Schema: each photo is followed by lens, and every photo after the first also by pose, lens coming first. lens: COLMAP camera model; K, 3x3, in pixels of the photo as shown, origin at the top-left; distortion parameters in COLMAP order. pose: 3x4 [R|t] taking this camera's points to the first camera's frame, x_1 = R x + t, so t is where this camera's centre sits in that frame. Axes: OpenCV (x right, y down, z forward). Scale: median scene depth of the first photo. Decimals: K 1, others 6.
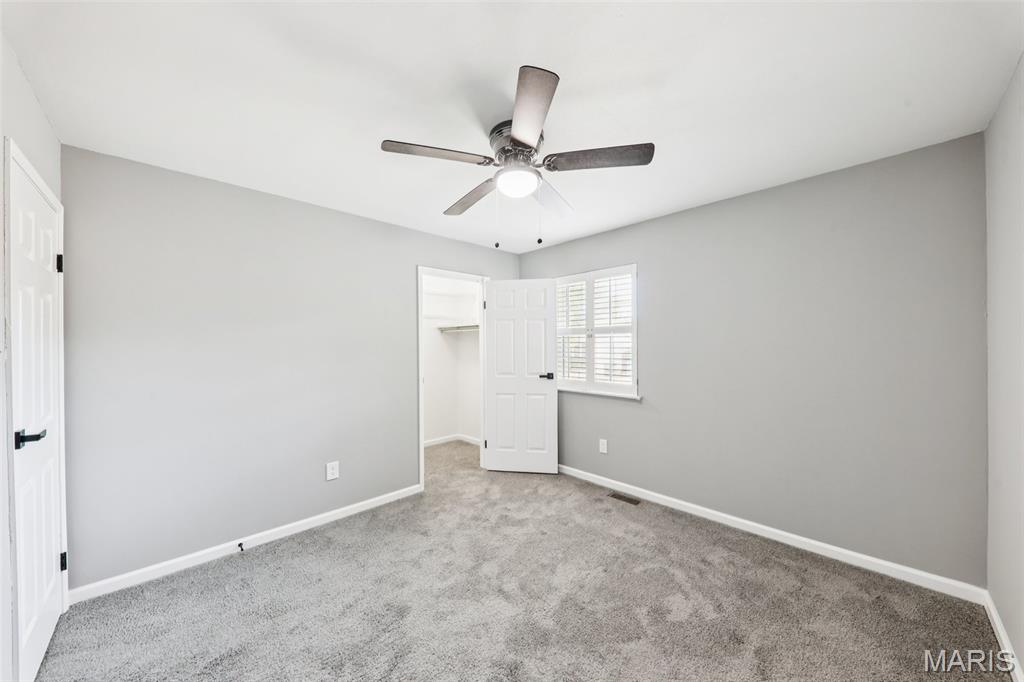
lens RADIAL K [[357.5, 0, 513.9], [0, 357.5, 341.8], [0, 0, 1]] dist [-0.001658, -0.000331]
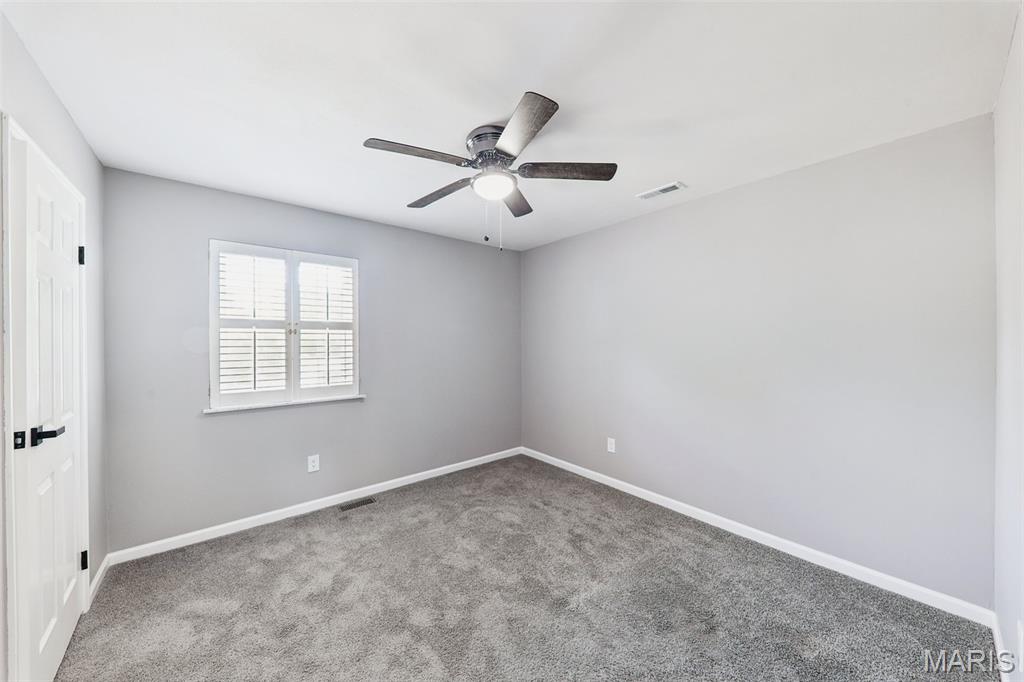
lens RADIAL K [[357.5, 0, 513.9], [0, 357.5, 341.8], [0, 0, 1]] dist [-0.001658, -0.000331]
pose [[0.063448, 0.004849, 0.997973, -0.656814], [-0.005185, 0.999976, -0.004529, 0.008982], [-0.997972, -0.004887, 0.063472, 0.562034]]
